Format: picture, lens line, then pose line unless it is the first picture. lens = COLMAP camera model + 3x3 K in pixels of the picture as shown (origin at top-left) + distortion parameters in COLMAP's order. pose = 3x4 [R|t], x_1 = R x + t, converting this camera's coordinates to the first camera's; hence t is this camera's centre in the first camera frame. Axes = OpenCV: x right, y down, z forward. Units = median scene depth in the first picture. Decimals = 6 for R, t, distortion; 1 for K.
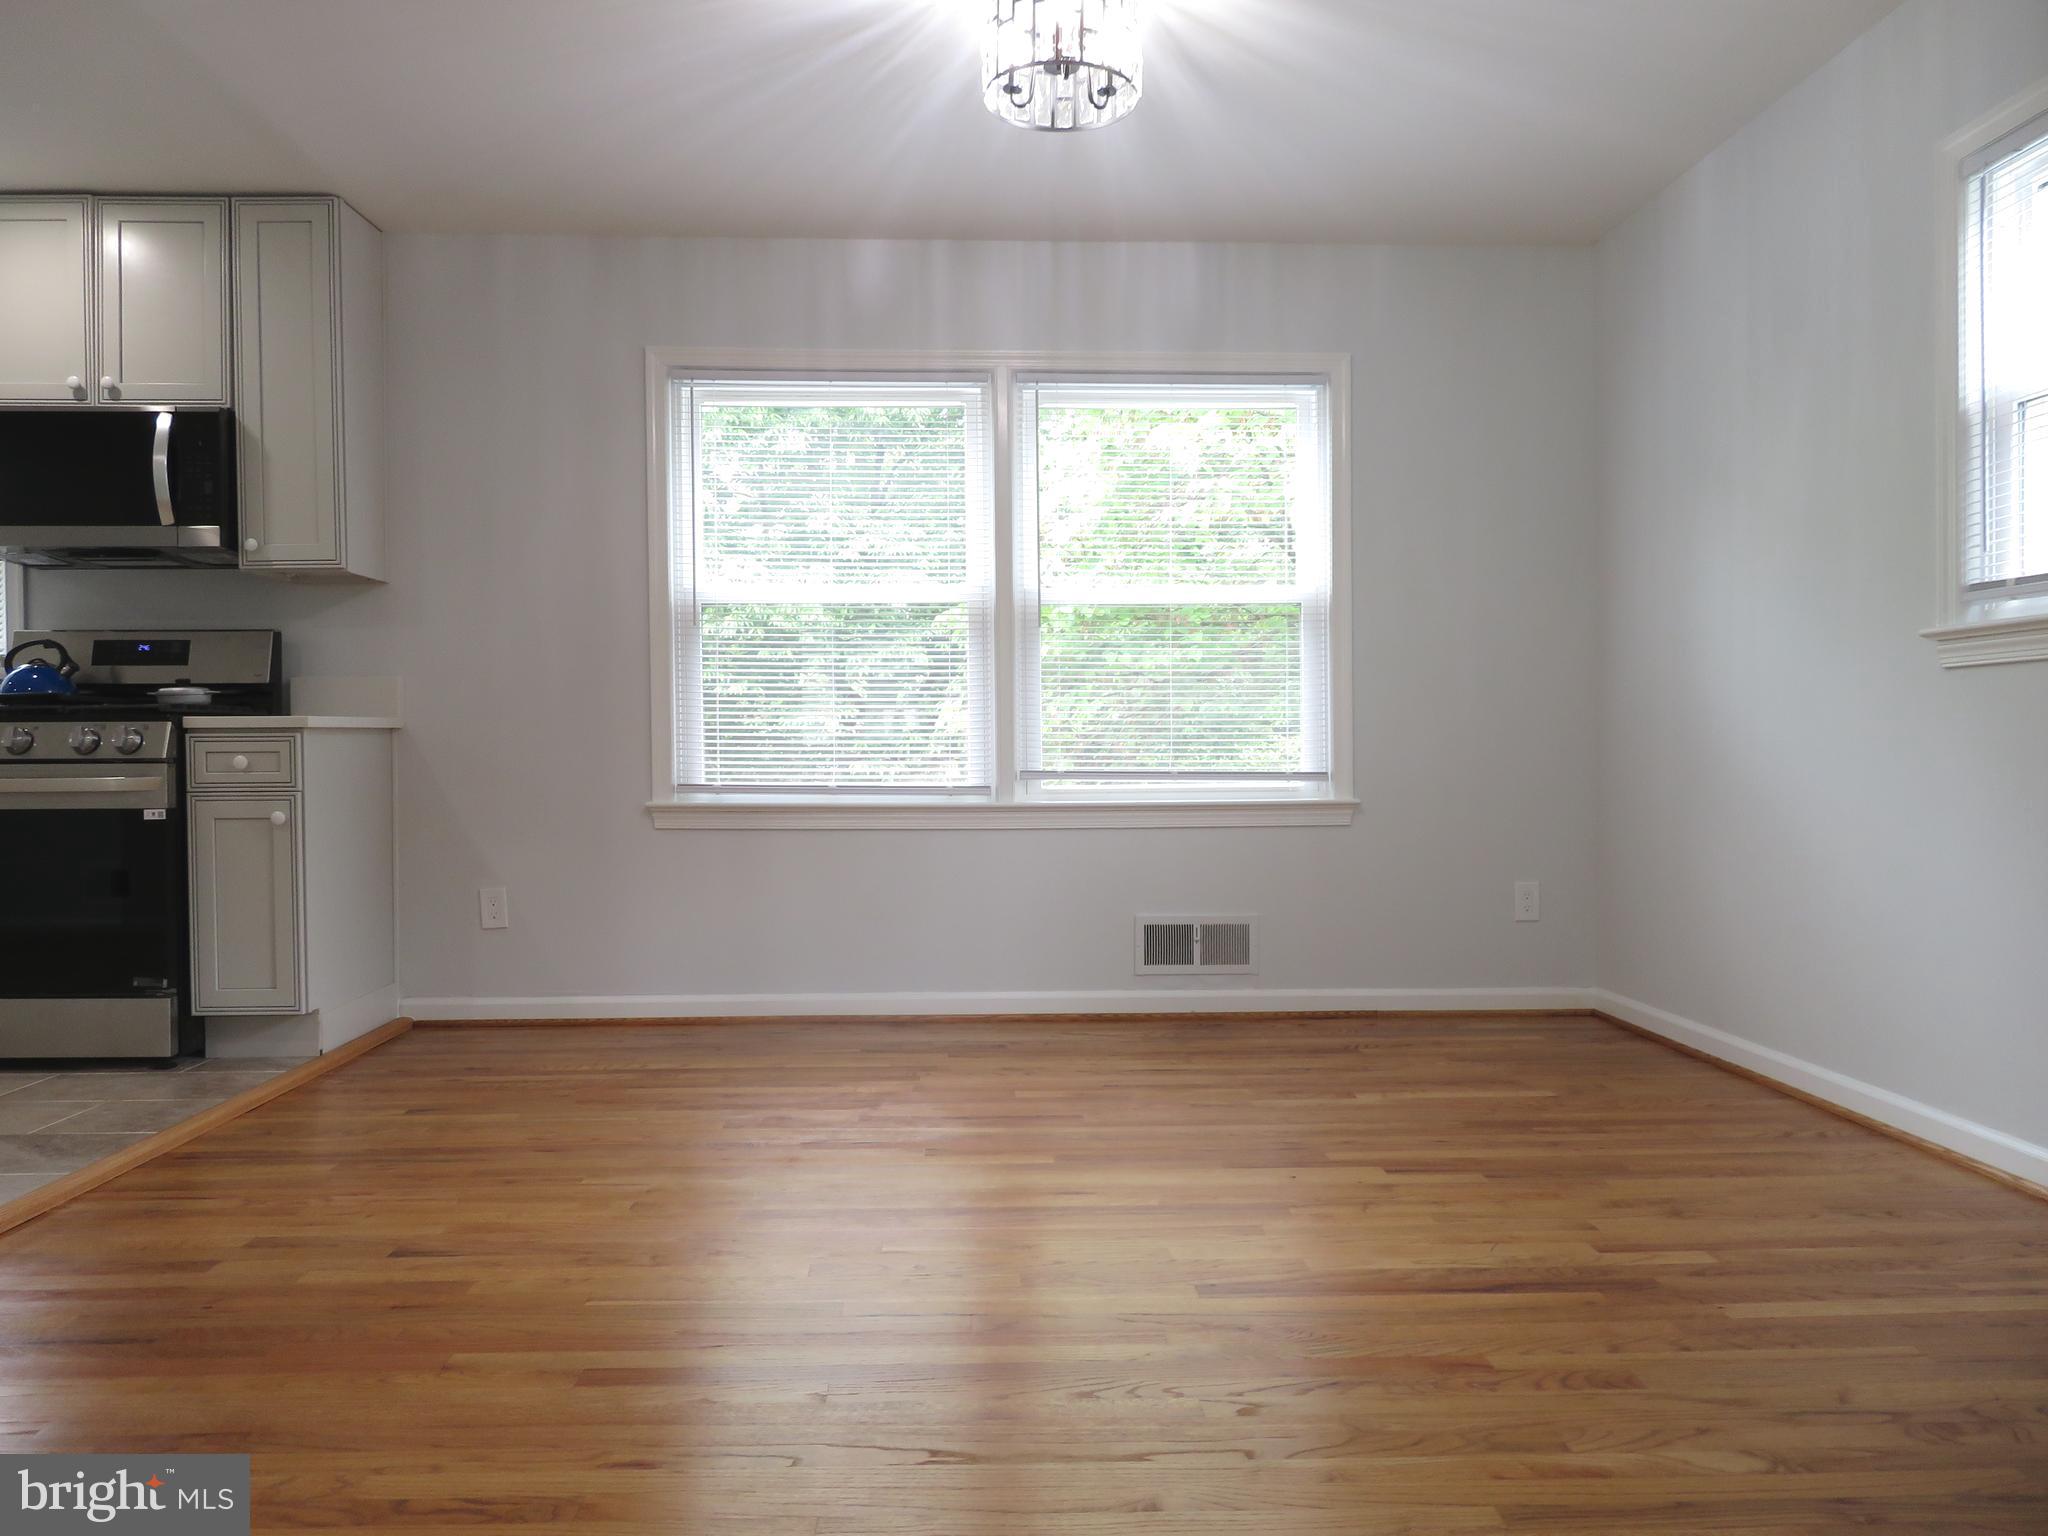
lens RADIAL K [[1457.4, 0, 1015.6], [0, 1457.4, 760.9], [0, 0, 1]] dist [-0.006292, -0.001814]
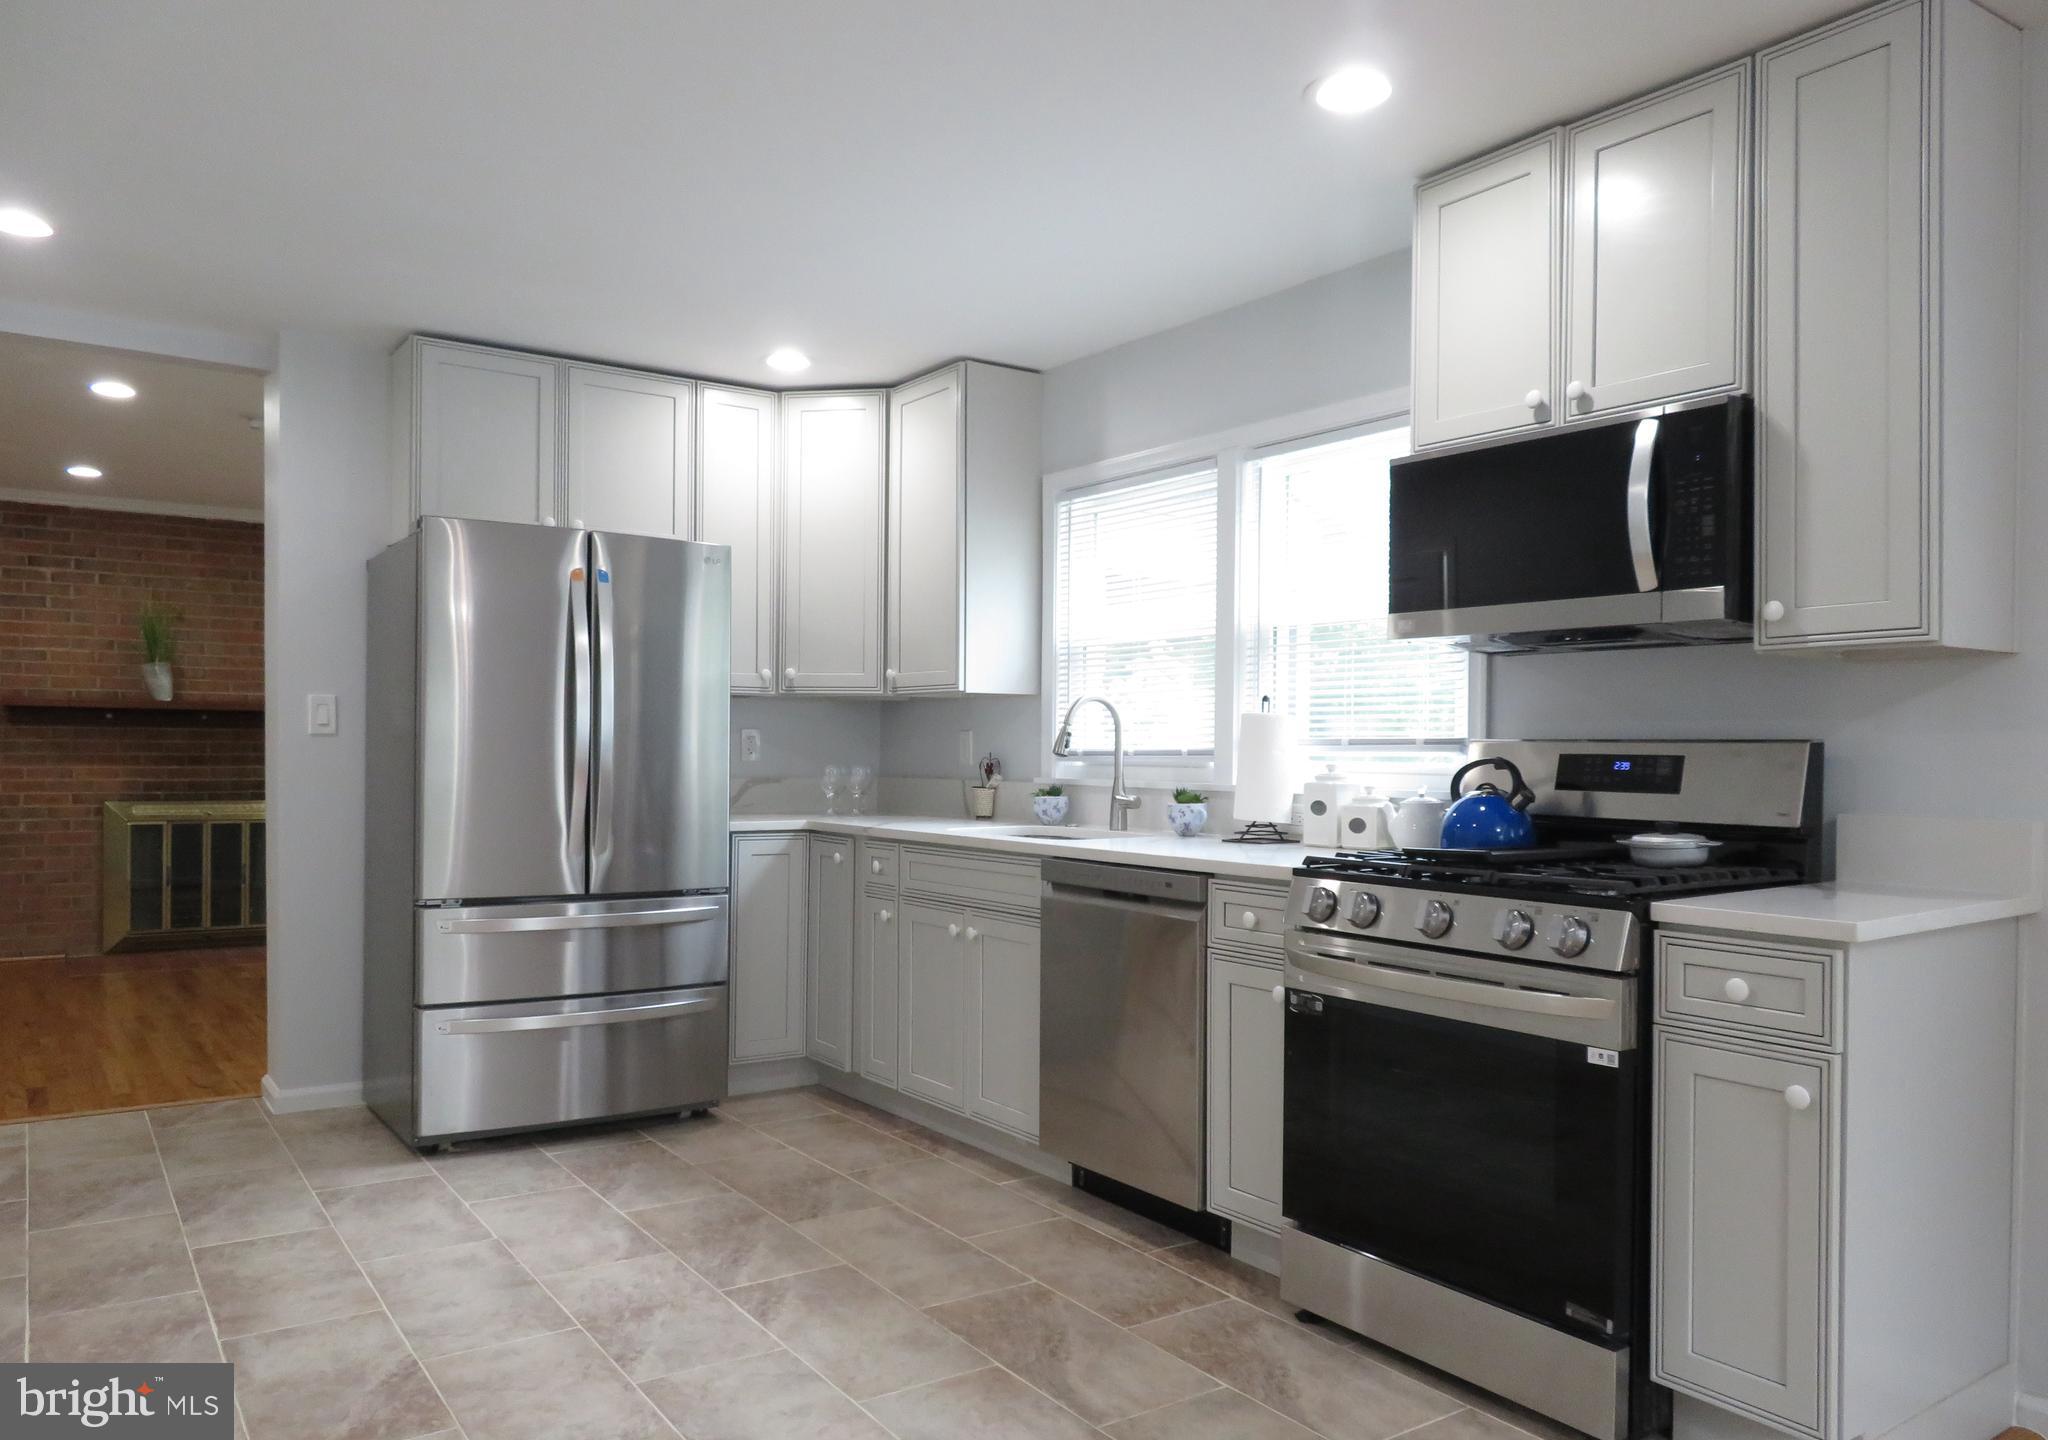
lens RADIAL K [[1449.0, 0, 1024.9], [0, 1449.0, 762.0], [0, 0, 1]] dist [-0.008284, 0.002665]
pose [[0.544963, 0.022109, -0.838168, -0.186798], [-0.020677, 0.999703, 0.012927, -0.087063], [0.838205, 0.010286, 0.545258, 0.407048]]
